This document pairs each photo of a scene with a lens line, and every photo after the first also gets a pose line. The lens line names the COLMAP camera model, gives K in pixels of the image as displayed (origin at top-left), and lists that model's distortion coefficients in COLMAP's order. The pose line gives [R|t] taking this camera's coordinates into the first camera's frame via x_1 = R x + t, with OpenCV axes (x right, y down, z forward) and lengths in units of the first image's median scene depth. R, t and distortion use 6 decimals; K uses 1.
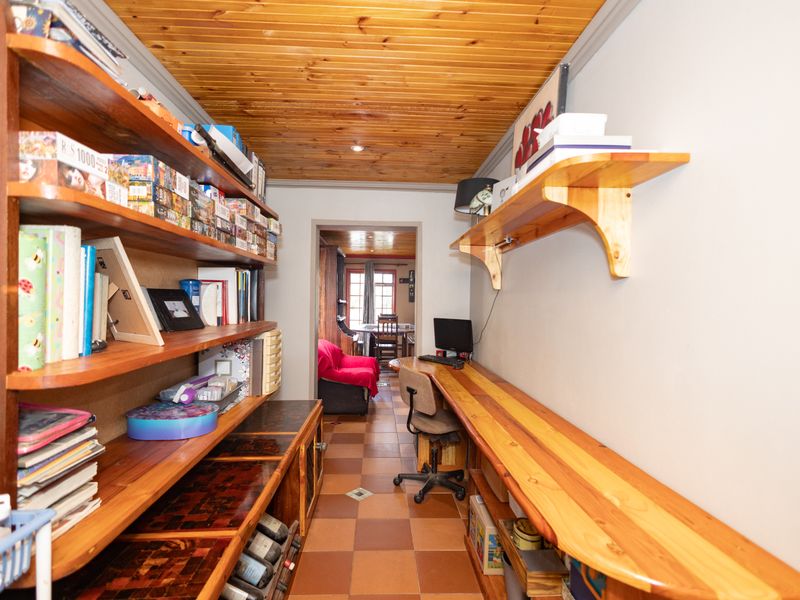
lens RADIAL K [[414.7, 0, 397.6], [0, 414.7, 299.5], [0, 0, 1]] dist [0.004452, 0.000290]
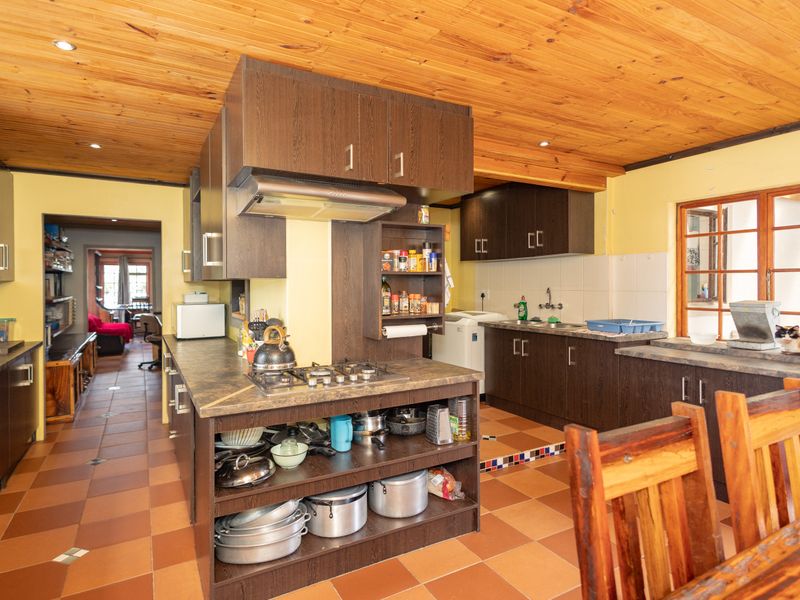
lens RADIAL K [[393.8, 0, 414.6], [0, 393.8, 287.3], [0, 0, 1]] dist [0.007265, -0.003204]
pose [[0.845022, -0.012528, 0.534584, 0.042161], [0.009384, 0.999919, 0.008599, 0.003153], [-0.534649, -0.002249, 0.845071, -0.566604]]
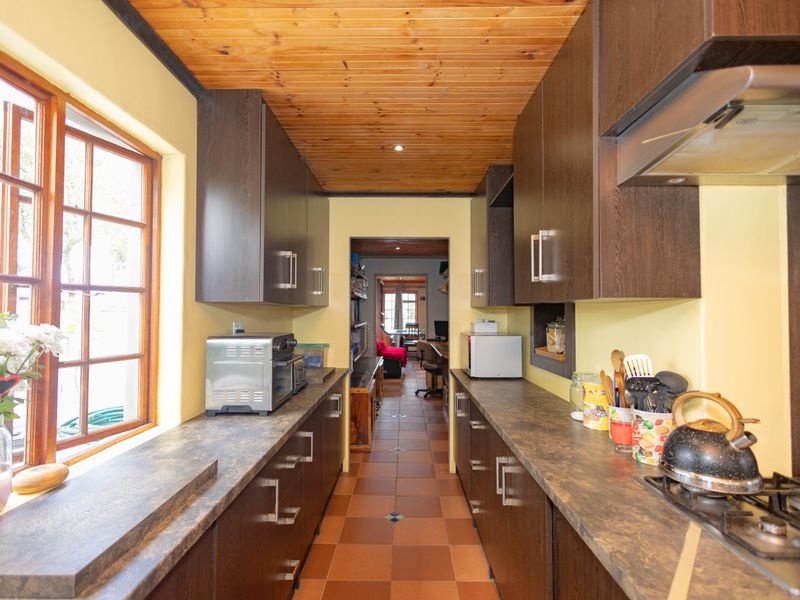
lens RADIAL K [[414.7, 0, 406.1], [0, 414.7, 299.8], [0, 0, 1]] dist [0.004452, 0.000290]
pose [[0.999206, -0.008807, -0.038863, 0.012250], [0.007556, 0.999452, -0.032214, 0.003161], [0.039125, 0.031894, 0.998725, -0.443248]]
